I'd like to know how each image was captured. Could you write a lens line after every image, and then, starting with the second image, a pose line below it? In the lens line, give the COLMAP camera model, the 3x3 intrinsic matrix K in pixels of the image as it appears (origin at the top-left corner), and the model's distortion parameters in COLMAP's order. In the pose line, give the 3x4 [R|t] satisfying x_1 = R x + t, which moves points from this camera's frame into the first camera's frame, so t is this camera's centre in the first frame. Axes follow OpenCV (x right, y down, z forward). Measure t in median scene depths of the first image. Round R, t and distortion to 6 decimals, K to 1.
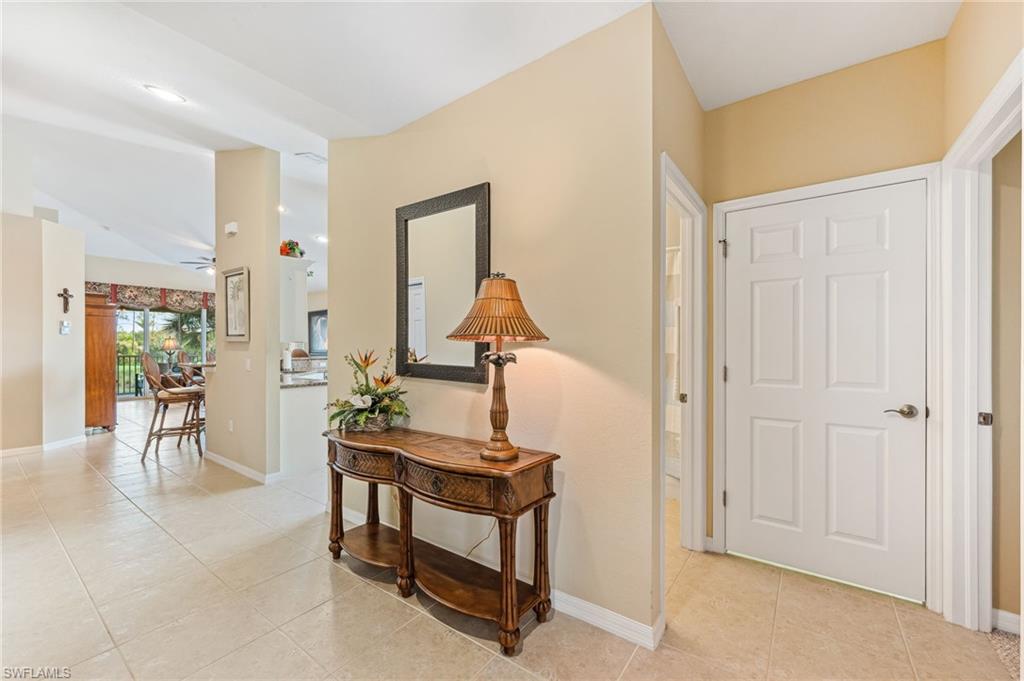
lens RADIAL K [[405.5, 0, 514.8], [0, 405.5, 339.7], [0, 0, 1]] dist [-0.001758, -0.000272]
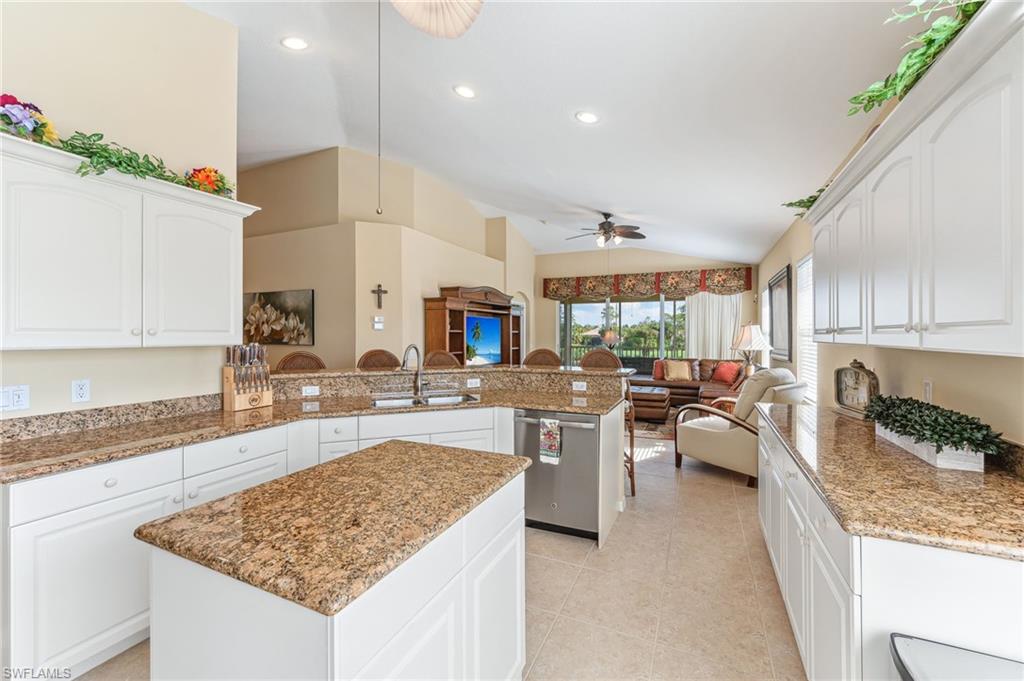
lens RADIAL K [[408.1, 0, 515.0], [0, 408.1, 334.4], [0, 0, 1]] dist [0.001429, 0.000244]
pose [[0.198142, 0.001794, -0.980172, -0.026058], [0.013697, 0.999896, 0.004599, -0.000902], [0.980078, -0.014336, 0.198097, 0.590451]]
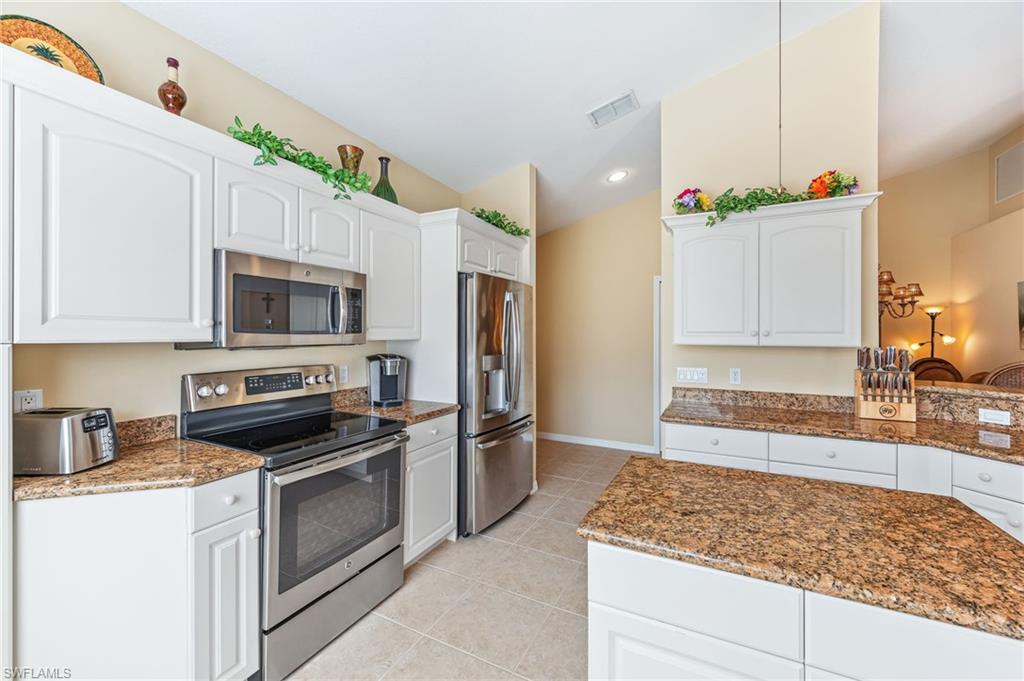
lens RADIAL K [[408.1, 0, 515.0], [0, 408.1, 334.4], [0, 0, 1]] dist [0.001429, 0.000244]
pose [[-0.985580, -0.002813, -0.169184, -0.070788], [-0.000281, 0.999888, -0.014992, 0.000665], [0.169207, -0.014728, -0.985470, 0.669819]]
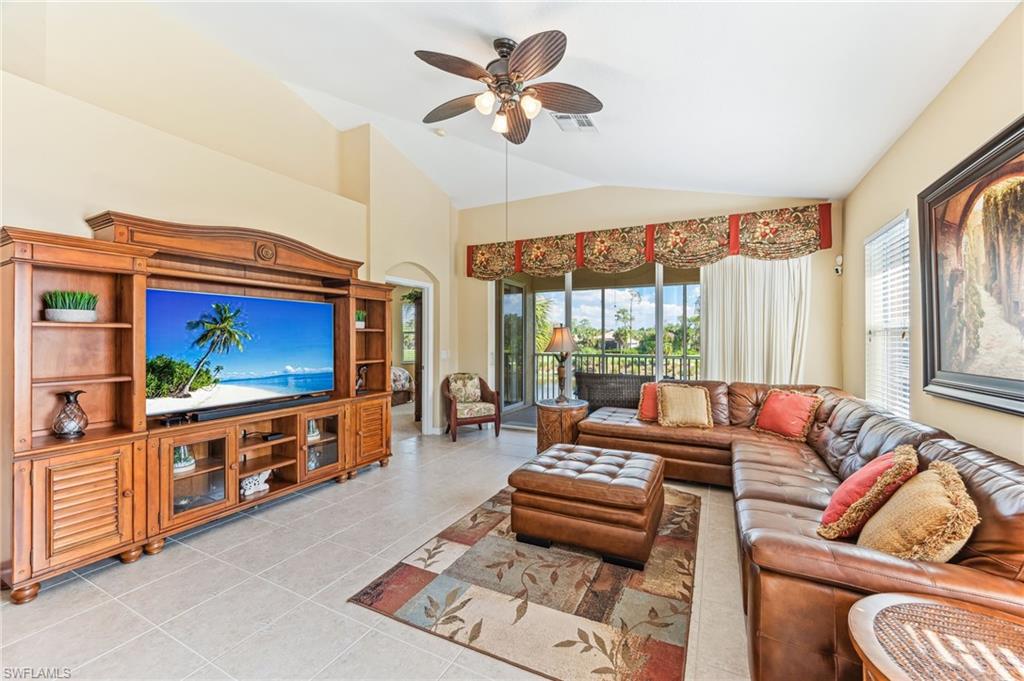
lens RADIAL K [[408.1, 0, 515.0], [0, 408.1, 334.4], [0, 0, 1]] dist [0.001429, 0.000244]
pose [[0.161981, -0.007234, -0.986767, -0.360036], [0.014664, 0.999880, -0.004923, 0.005775], [0.986685, -0.013672, 0.162068, 0.819885]]
